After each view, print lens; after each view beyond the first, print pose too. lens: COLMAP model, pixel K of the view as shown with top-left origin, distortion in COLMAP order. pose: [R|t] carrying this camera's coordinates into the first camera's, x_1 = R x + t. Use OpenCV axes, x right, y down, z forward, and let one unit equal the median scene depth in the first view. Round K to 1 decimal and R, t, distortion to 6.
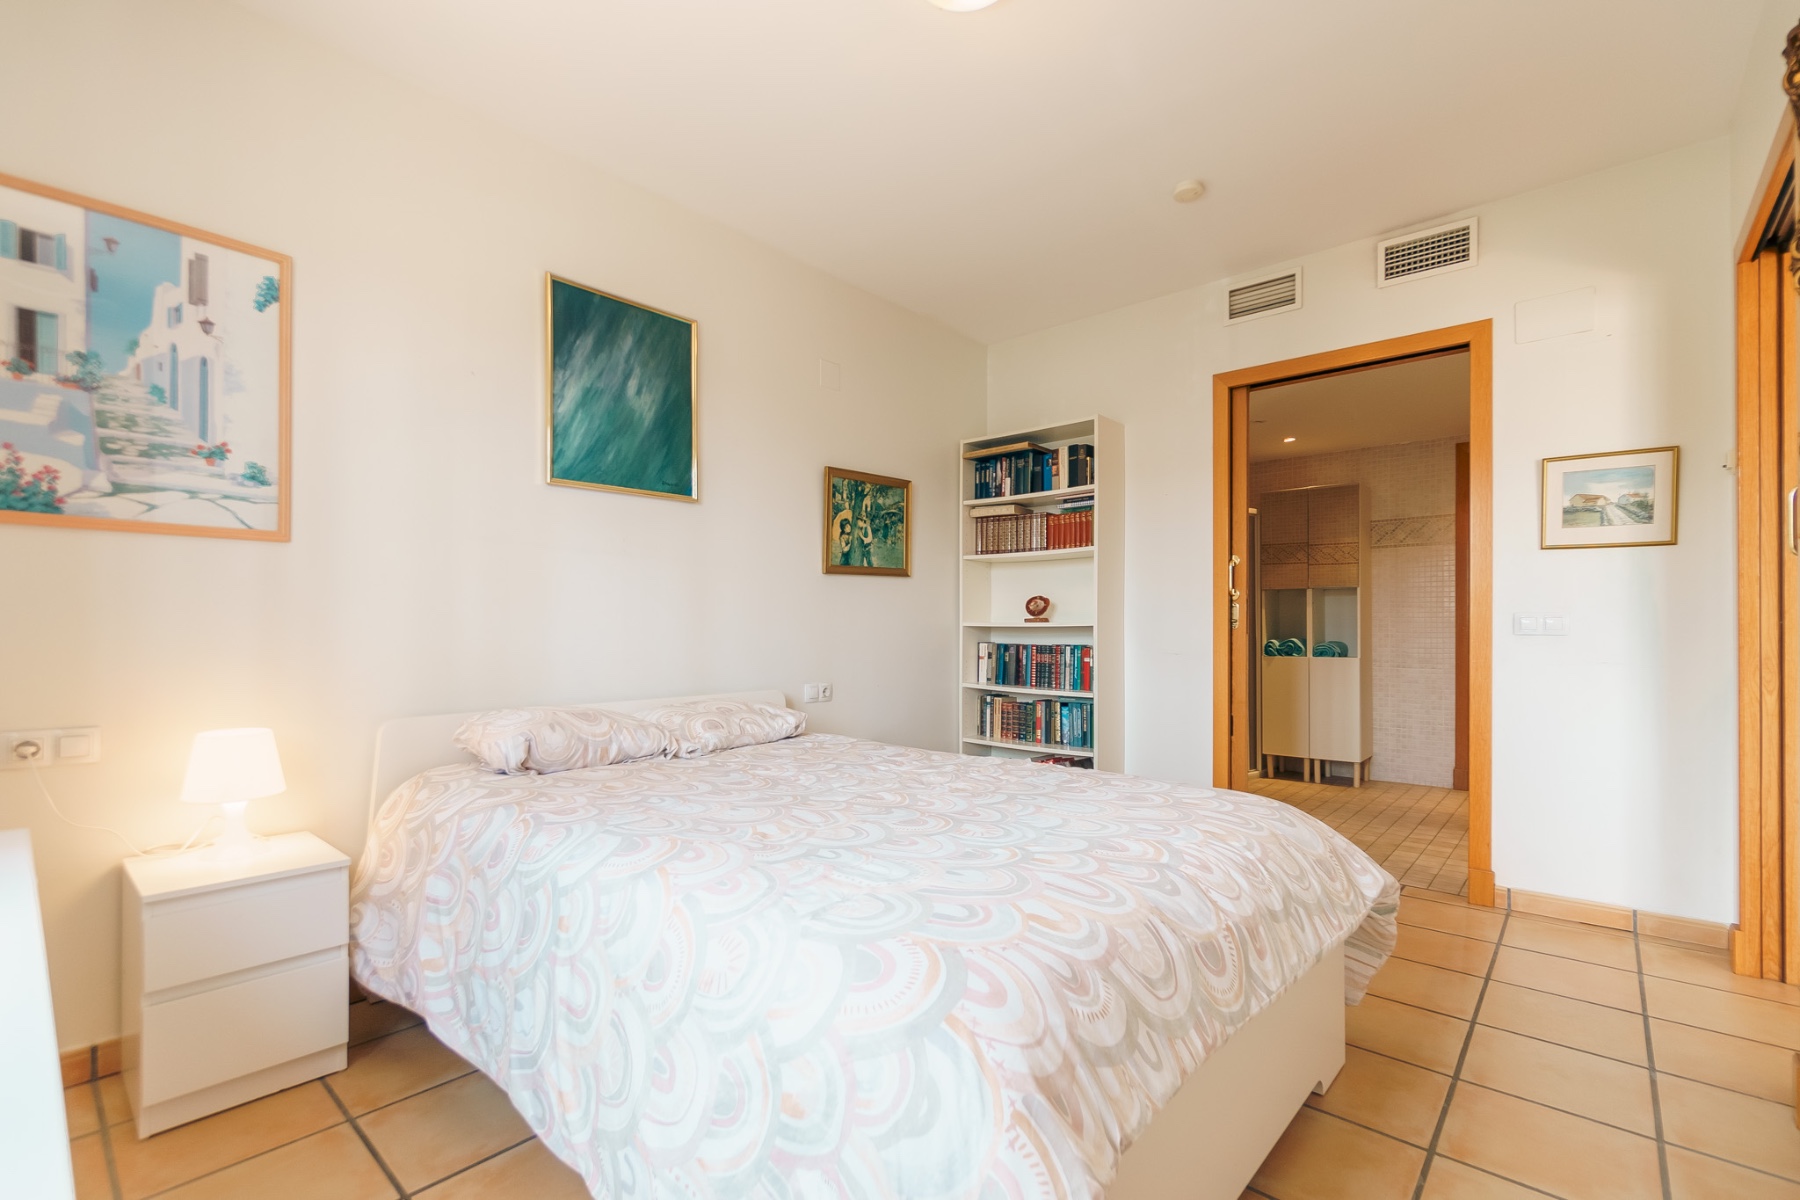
lens RADIAL K [[807.8, 0, 904.6], [0, 807.8, 614.4], [0, 0, 1]] dist [-0.000270, 0.000085]
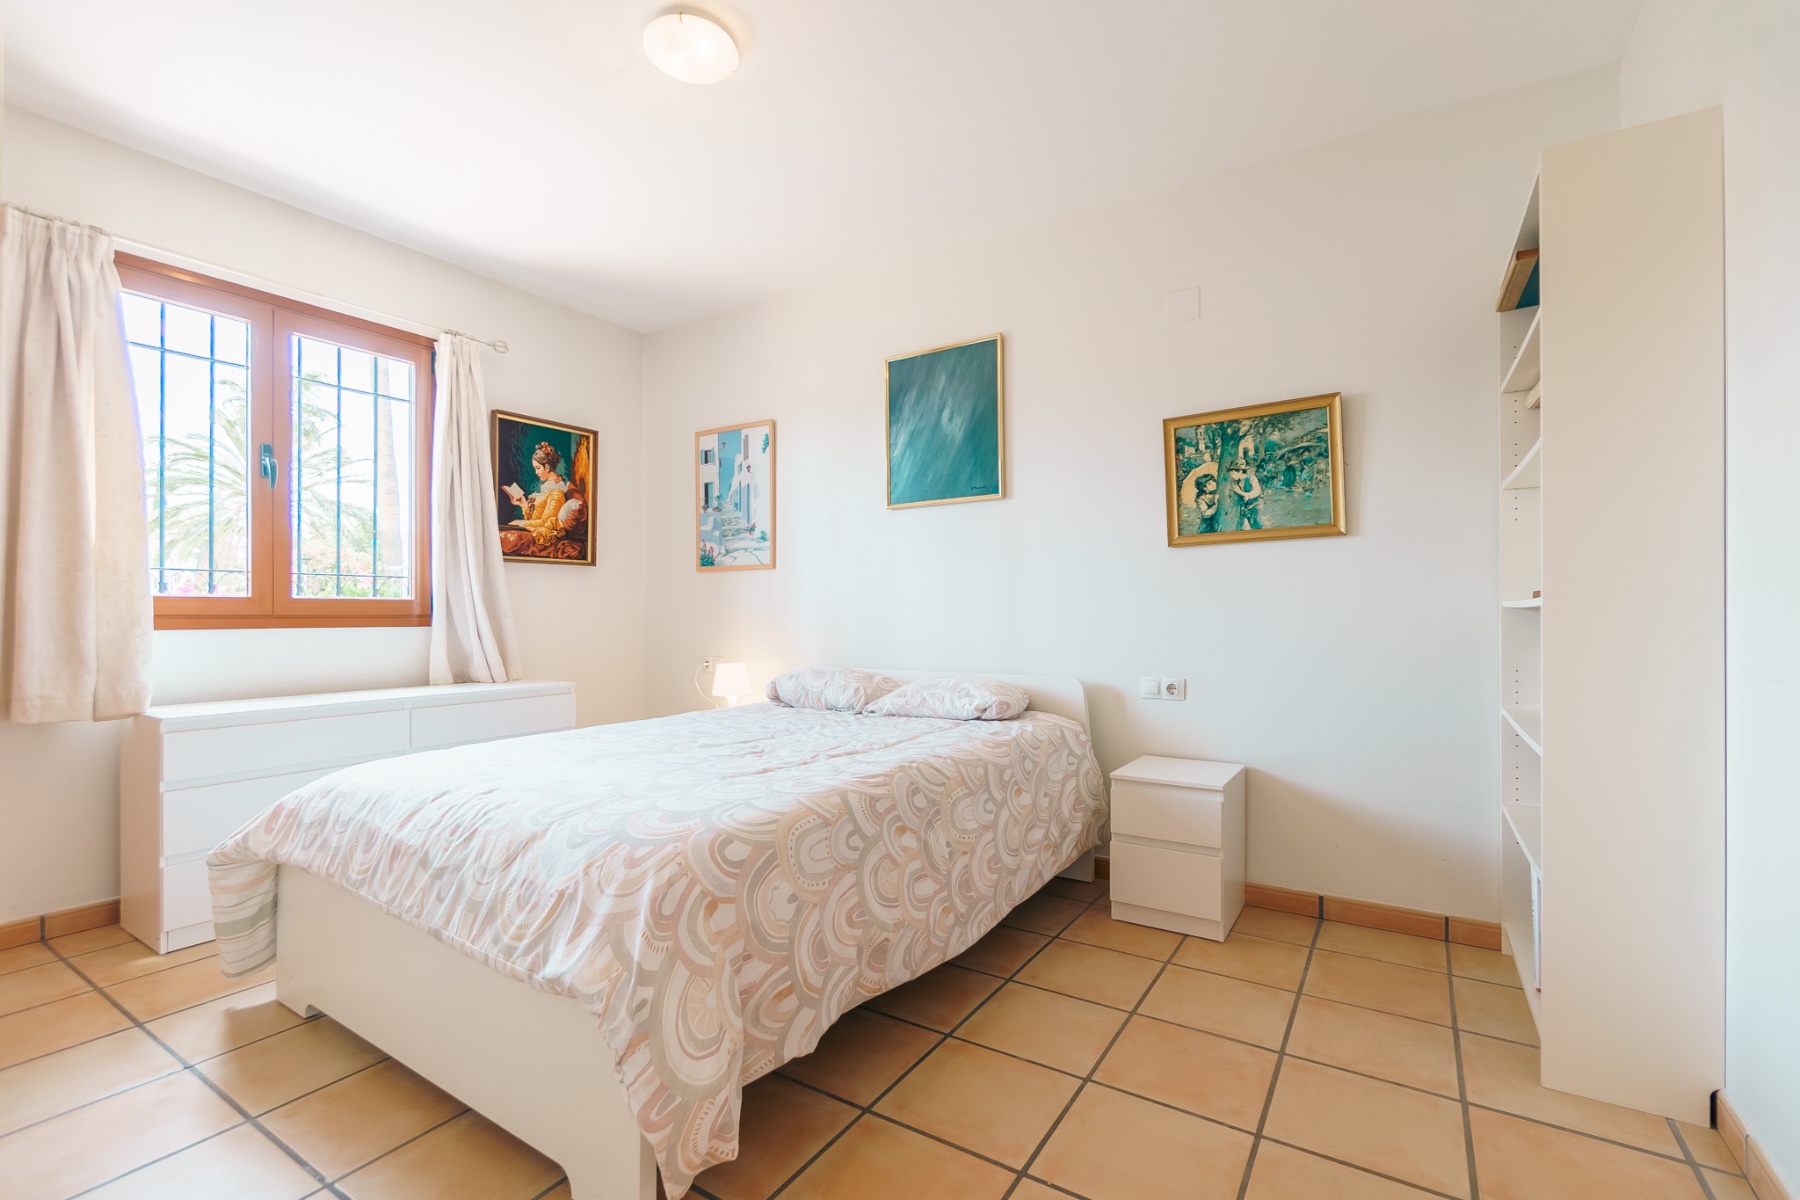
lens RADIAL K [[790.1, 0, 900.0], [0, 790.1, 600.0], [0, 0, 1]] dist [-0.003086, -0.000571]
pose [[0.152486, -0.018792, -0.988127, 0.729744], [0.020396, 0.999666, -0.015864, 0.012850], [0.988095, -0.017735, 0.152818, 0.652996]]
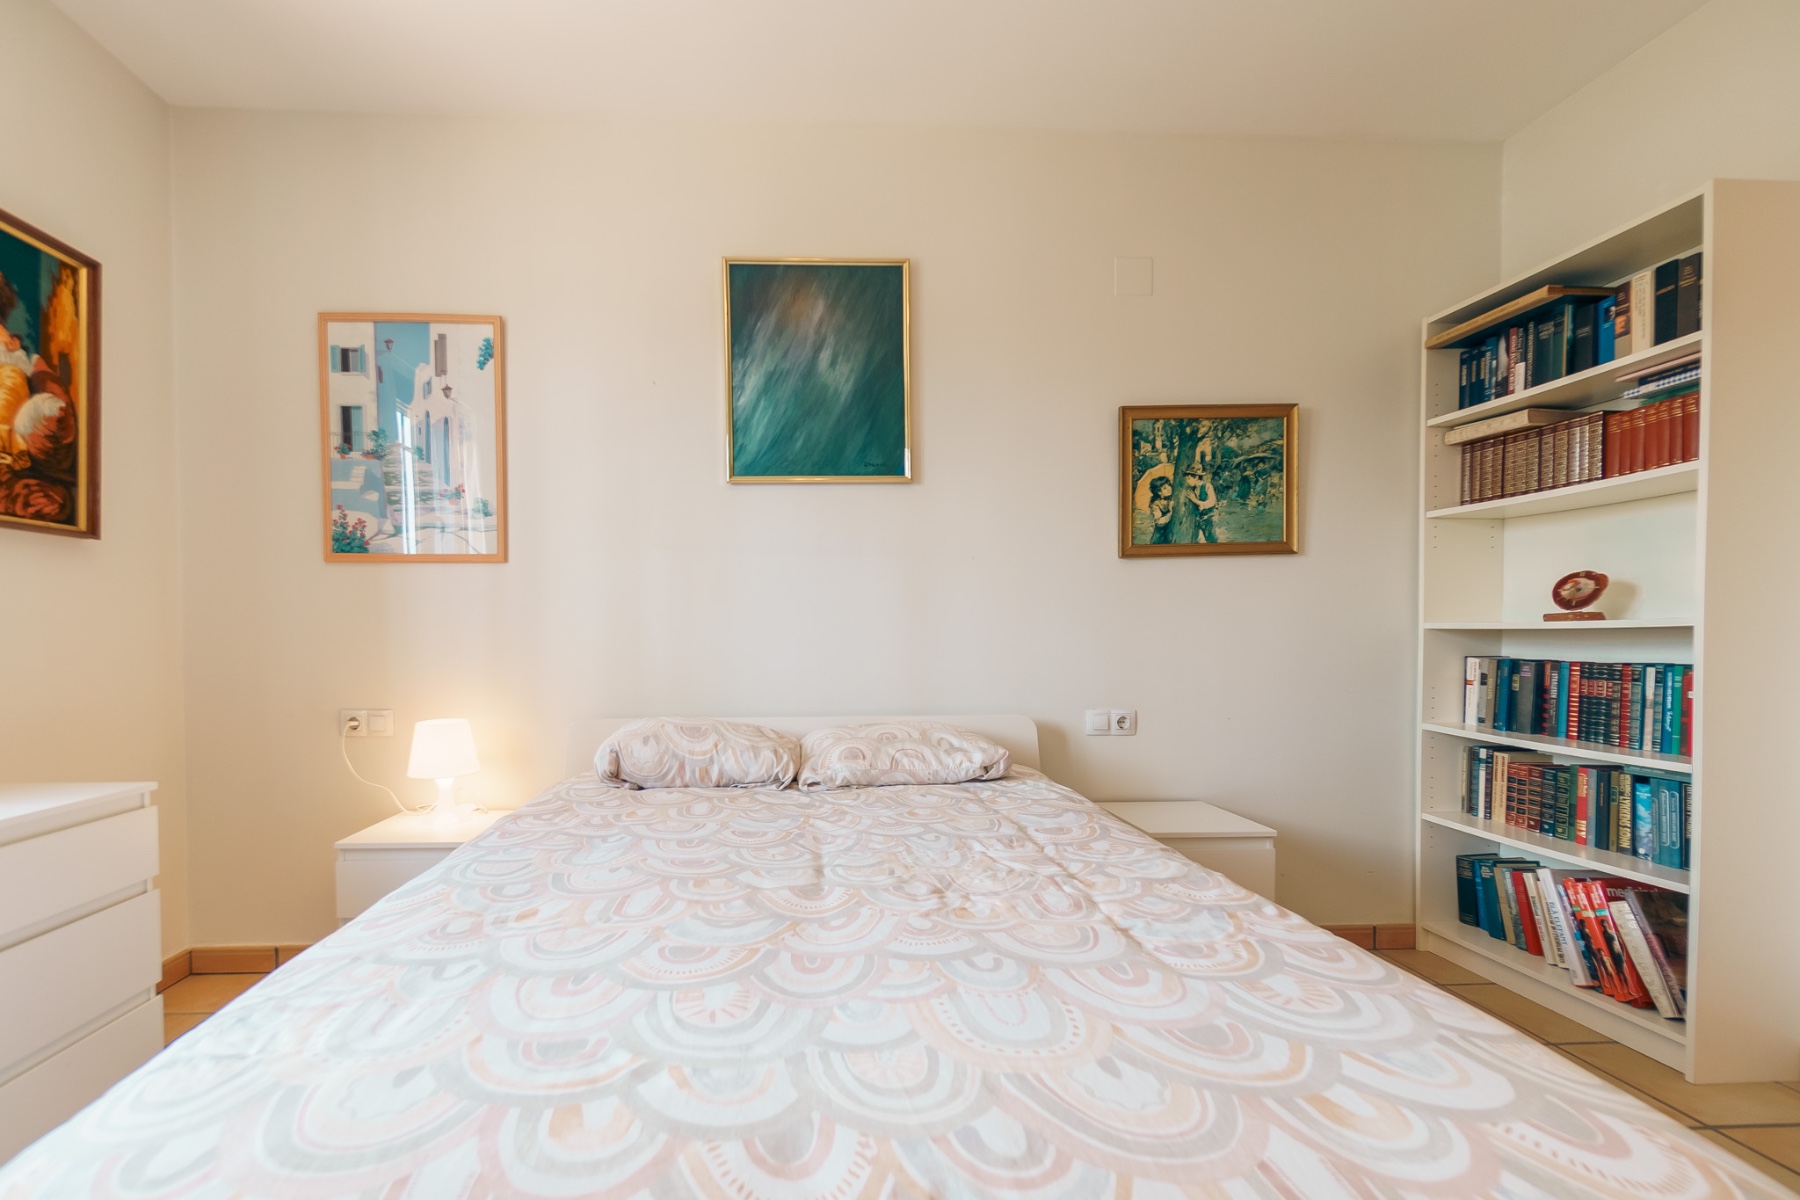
lens RADIAL K [[814.5, 0, 801.3], [0, 814.5, 647.7], [0, 0, 1]] dist [-0.000898, -0.000559]
pose [[0.689463, 0.006889, -0.724288, 0.251633], [0.016510, 0.999545, 0.025224, 0.007100], [0.724133, -0.029349, 0.689036, 0.320027]]
